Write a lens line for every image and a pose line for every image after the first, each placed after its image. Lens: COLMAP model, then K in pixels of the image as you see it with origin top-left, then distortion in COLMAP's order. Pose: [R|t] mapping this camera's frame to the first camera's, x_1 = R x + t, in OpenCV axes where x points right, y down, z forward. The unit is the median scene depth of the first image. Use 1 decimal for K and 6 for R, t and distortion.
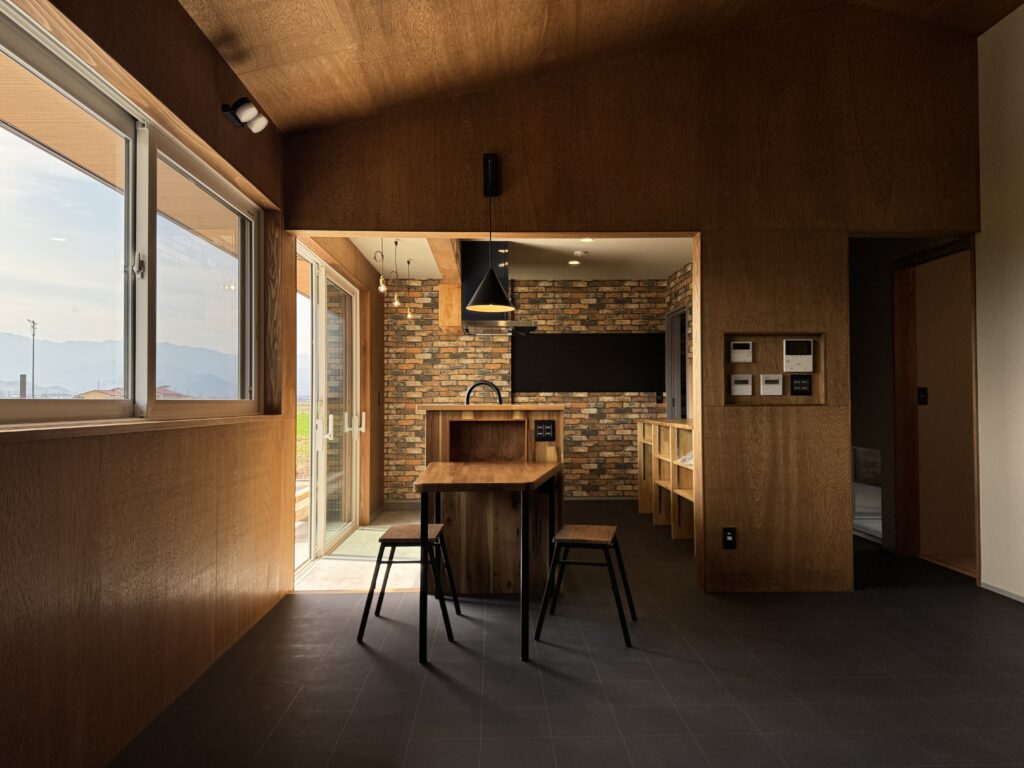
lens RADIAL K [[714.4, 0, 517.2], [0, 714.4, 386.4], [0, 0, 1]] dist [0.082535, 0.000332]
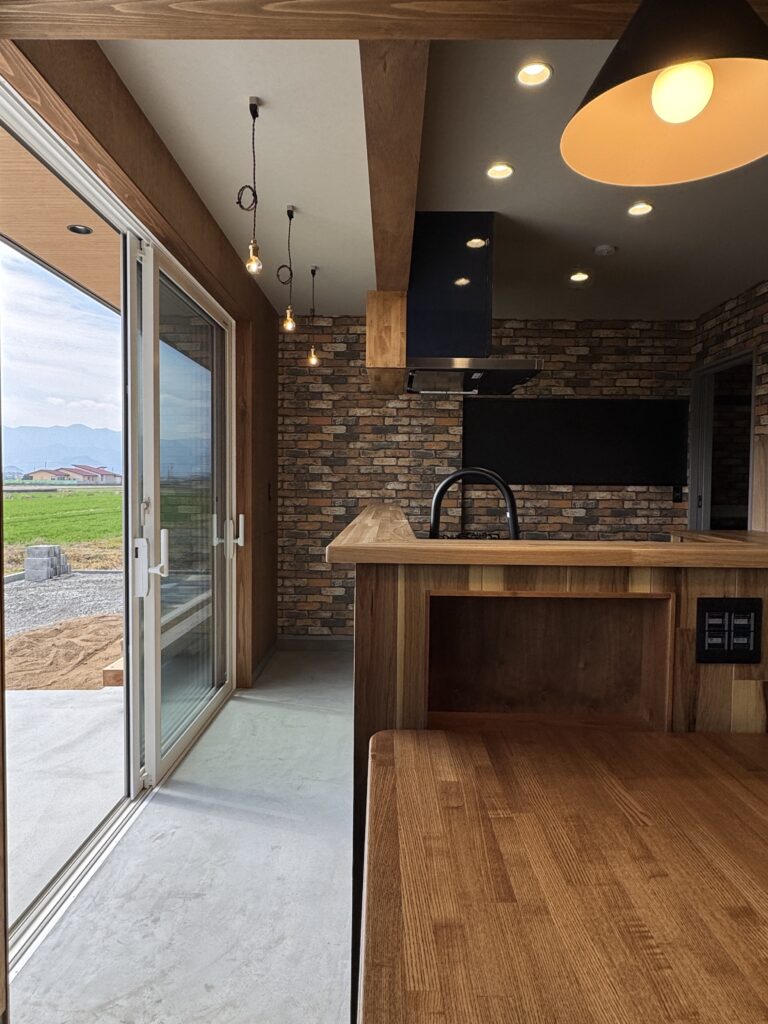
lens RADIAL K [[657.1, 0, 384.0], [0, 657.1, 511.4], [0, 0, 1]] dist [-0.026465, -0.000247]
pose [[0.998801, 0.014365, -0.046810, -0.052907], [-0.011452, 0.998015, 0.061932, -0.003761], [0.047607, -0.061321, 0.996982, 0.370195]]
